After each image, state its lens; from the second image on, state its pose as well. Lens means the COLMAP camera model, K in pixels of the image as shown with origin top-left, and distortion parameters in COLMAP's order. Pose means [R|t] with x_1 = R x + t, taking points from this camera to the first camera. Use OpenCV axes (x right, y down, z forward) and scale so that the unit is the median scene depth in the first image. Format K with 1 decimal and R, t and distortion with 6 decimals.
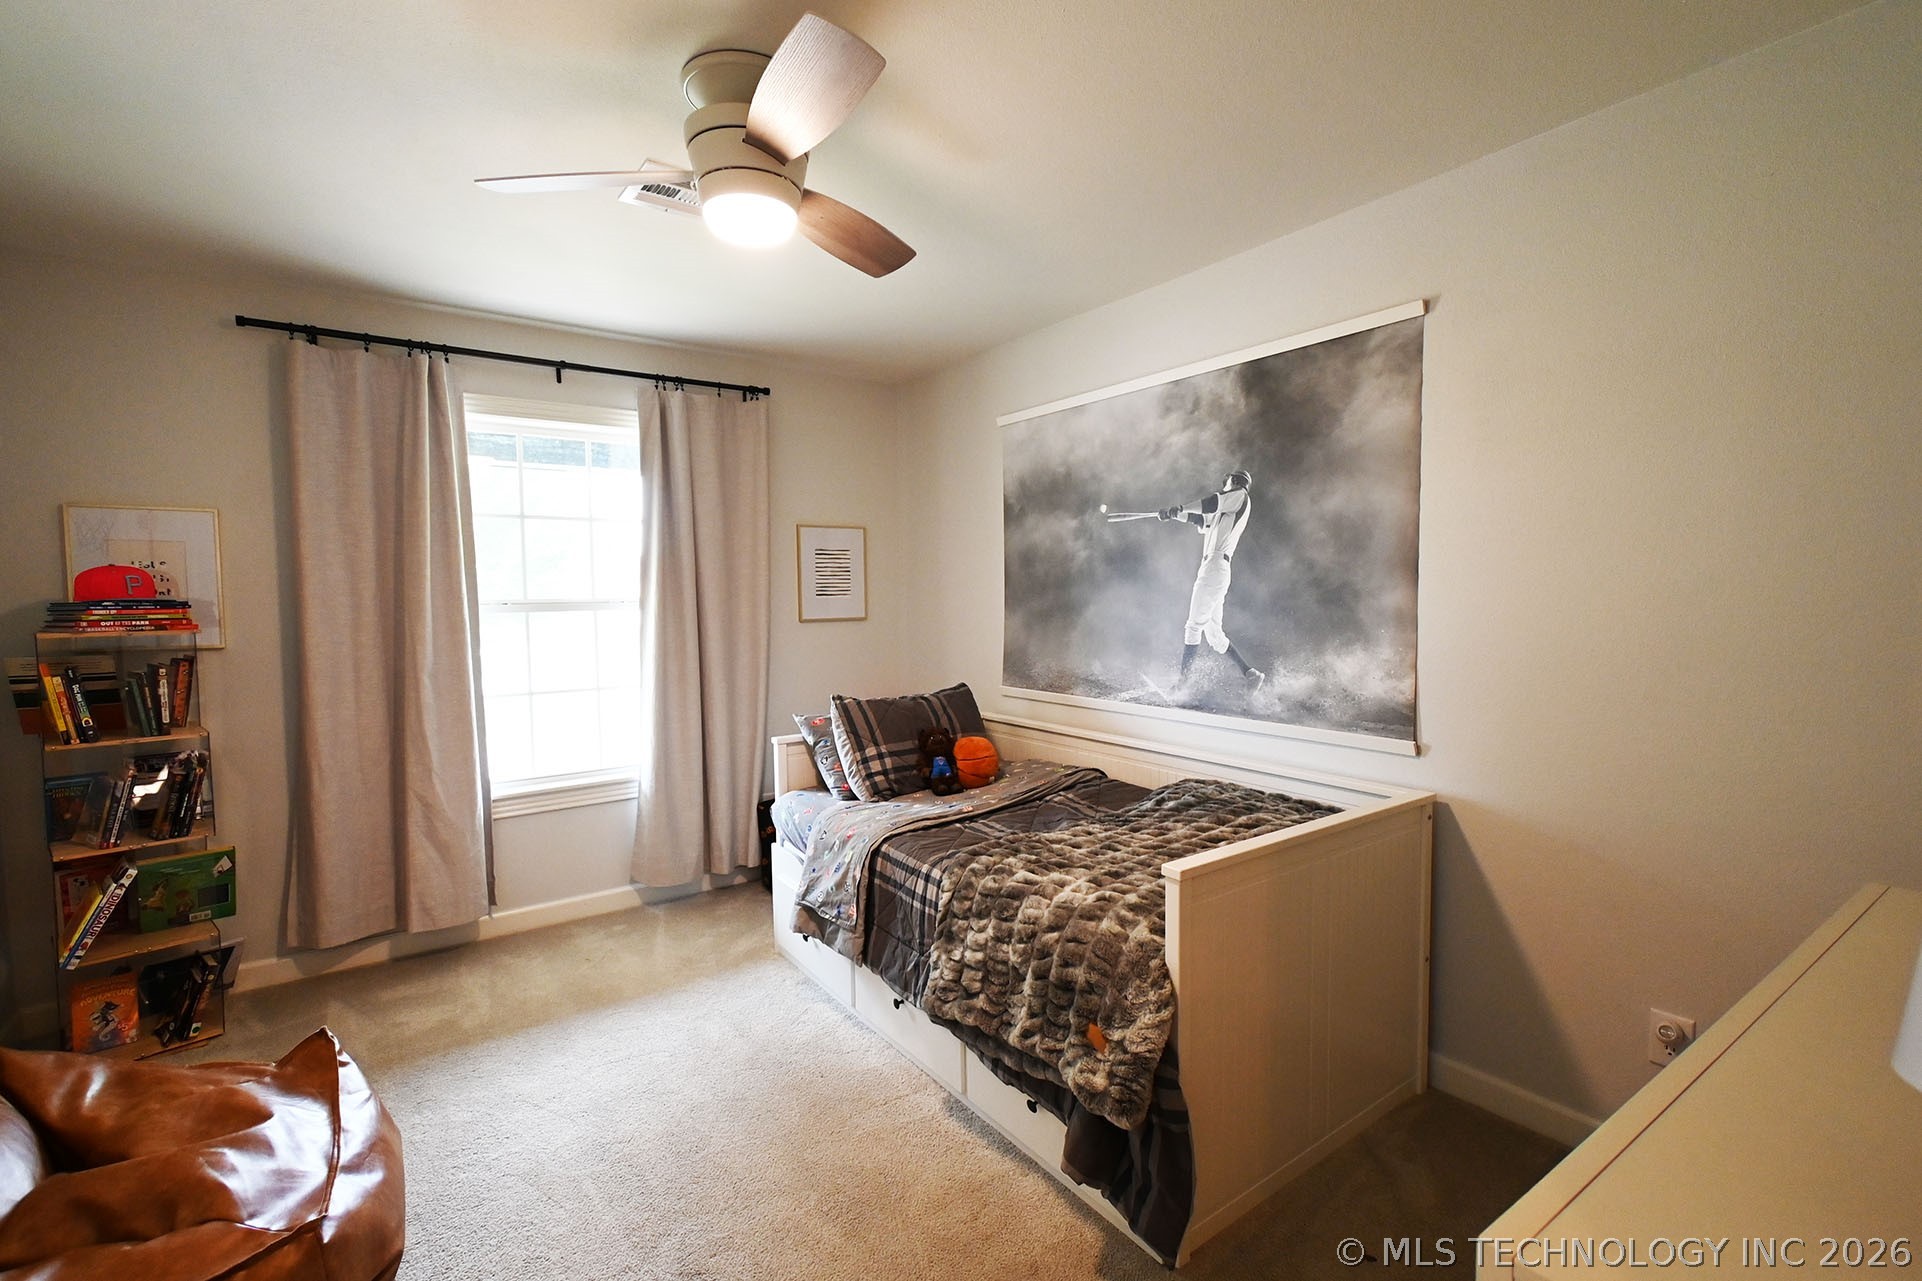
lens RADIAL K [[854.8, 0, 972.0], [0, 854.8, 641.0], [0, 0, 1]] dist [0.003568, -0.000683]
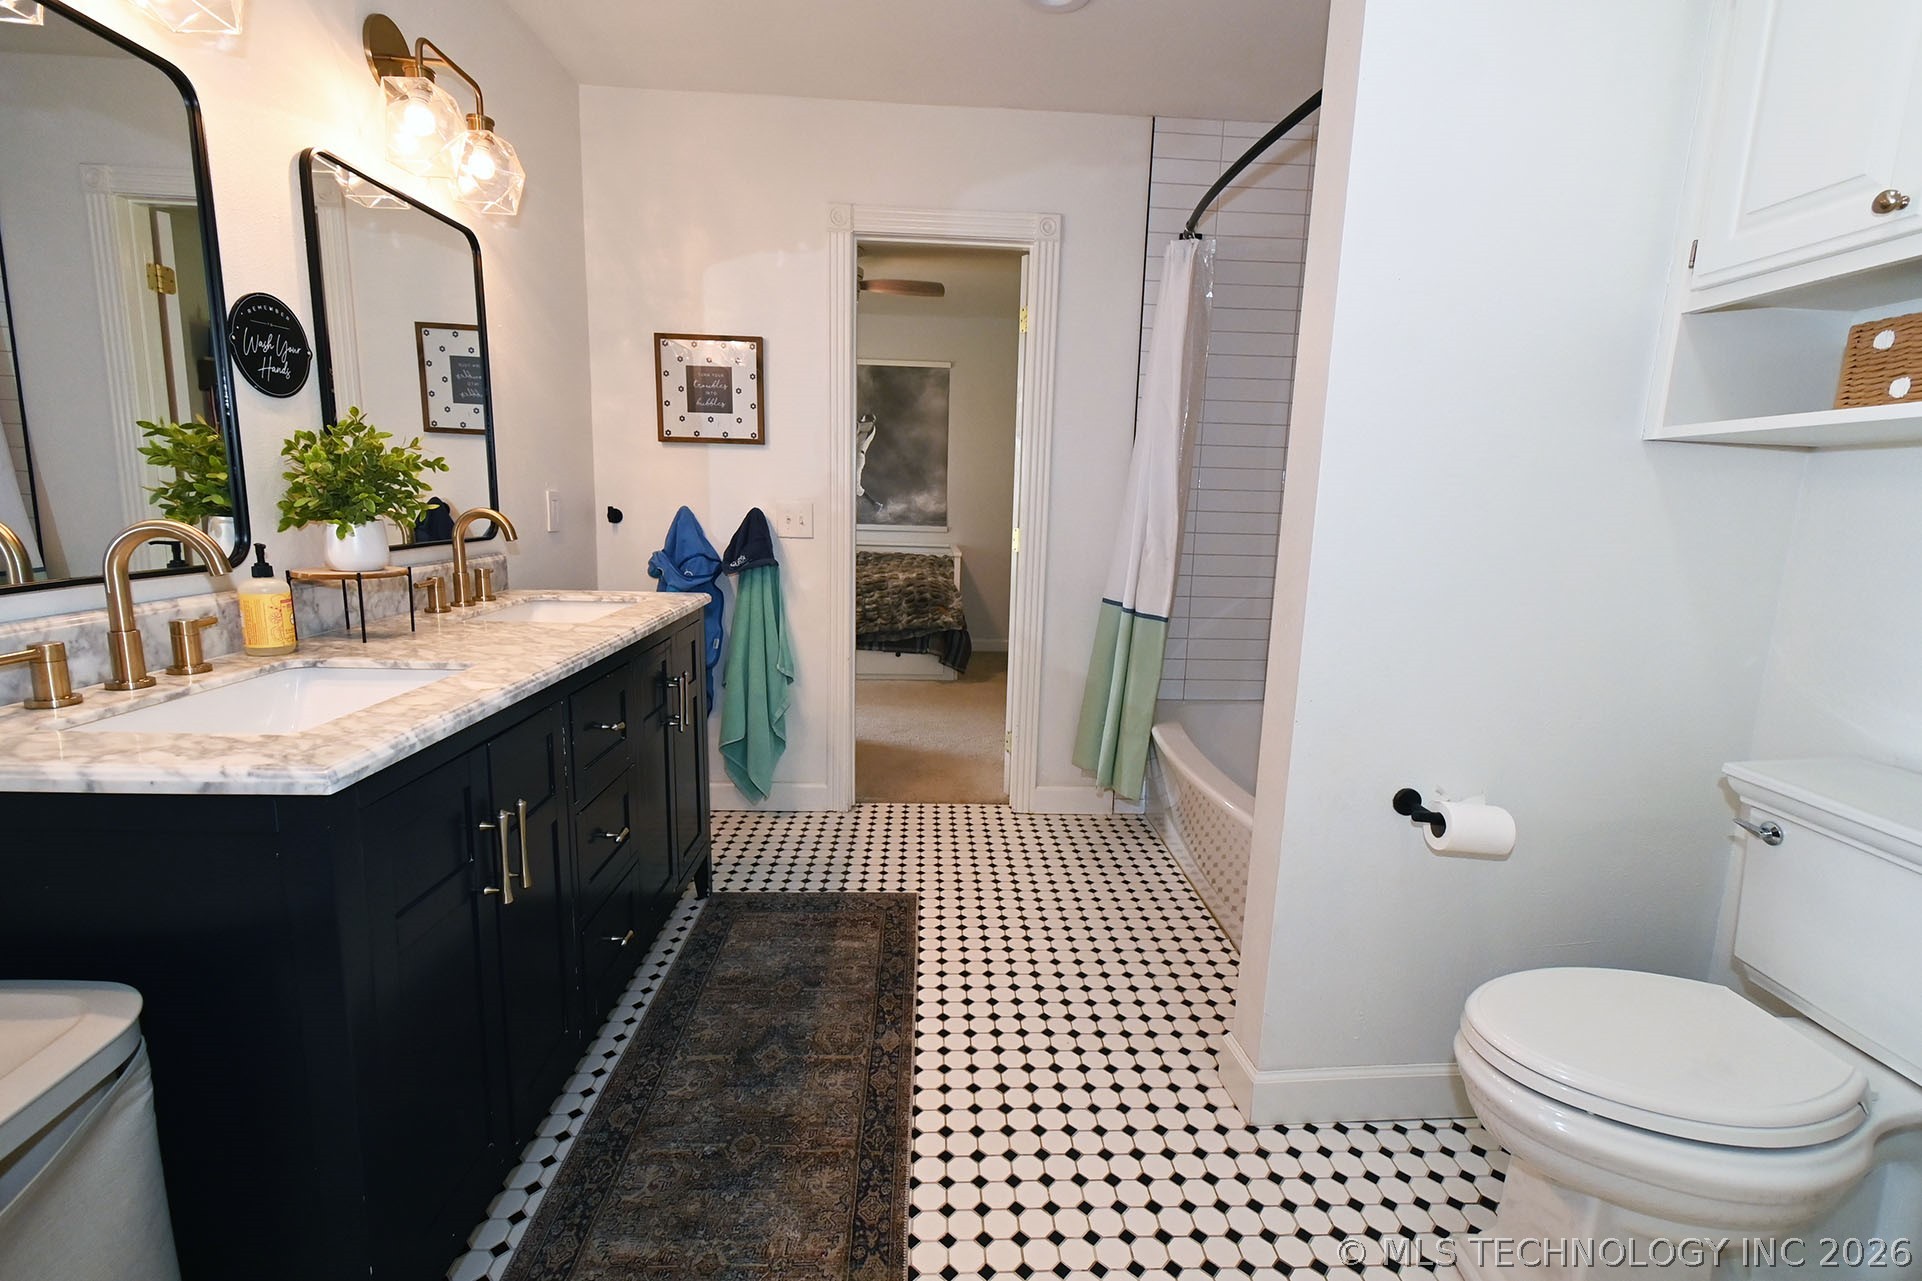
lens RADIAL K [[854.8, 0, 972.0], [0, 854.8, 641.0], [0, 0, 1]] dist [0.003568, -0.000683]
pose [[0.542617, -0.111072, 0.832604, -1.644364], [0.010925, 0.992068, 0.125225, 0.129681], [-0.839909, -0.058853, 0.539527, -0.529709]]
